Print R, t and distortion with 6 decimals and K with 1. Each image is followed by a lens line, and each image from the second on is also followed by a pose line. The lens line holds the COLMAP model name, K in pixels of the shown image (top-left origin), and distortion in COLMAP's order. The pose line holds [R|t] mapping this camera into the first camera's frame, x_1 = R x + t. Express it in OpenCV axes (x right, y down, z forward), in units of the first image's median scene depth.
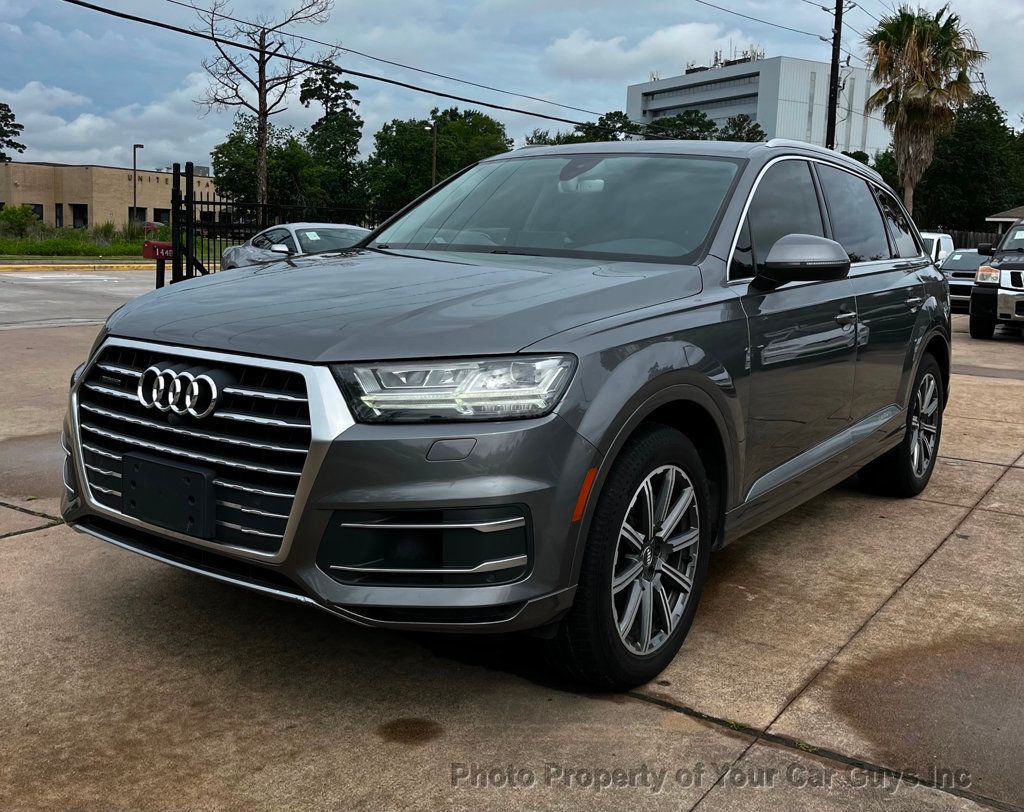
lens RADIAL K [[1030.6, 0, 500.4], [0, 1030.6, 375.8], [0, 0, 1]] dist [0.028100, 0.000000]
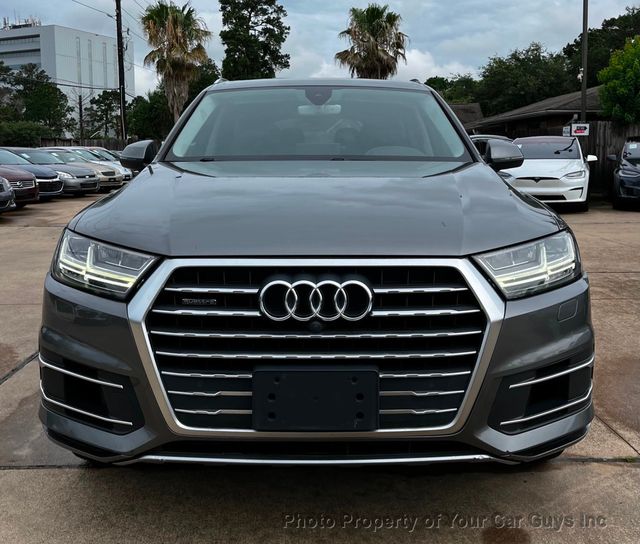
lens RADIAL K [[680.2, 0, 315.7], [0, 680.2, 230.7], [0, 0, 1]] dist [0.021867, 0.000000]
pose [[0.816965, -0.100943, 0.567784, -0.128337], [0.106931, 0.994004, 0.022860, -0.013123], [-0.566687, 0.042038, 0.822860, 0.077359]]
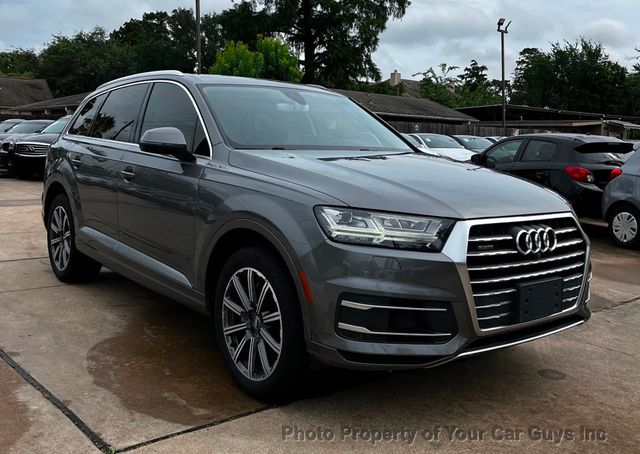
lens RADIAL K [[652.4, 0, 324.3], [0, 652.4, 204.6], [0, 0, 1]] dist [0.030736, 0.000000]
pose [[0.276067, -0.120852, 0.953510, -0.268871], [0.104847, 0.989930, 0.095112, -0.034638], [-0.955403, 0.073715, 0.285957, 0.186849]]
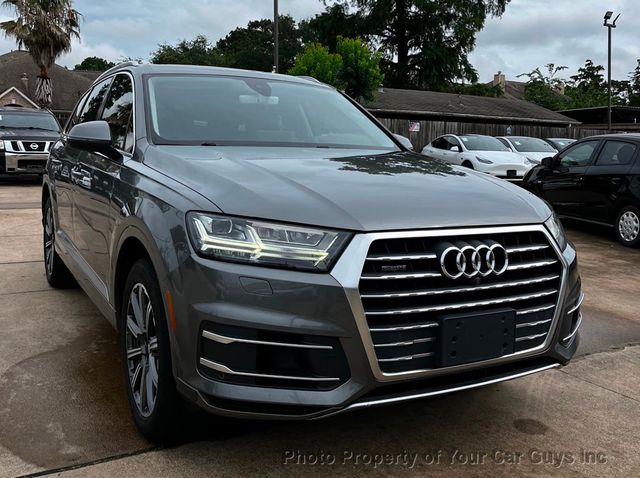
lens RADIAL K [[652.1, 0, 321.6], [0, 652.1, 217.3], [0, 0, 1]] dist [0.024731, 0.000000]
pose [[0.428712, -0.125915, 0.894624, -0.212815], [0.104345, 0.990514, 0.089408, -0.025526], [-0.897395, 0.055019, 0.437784, 0.146469]]
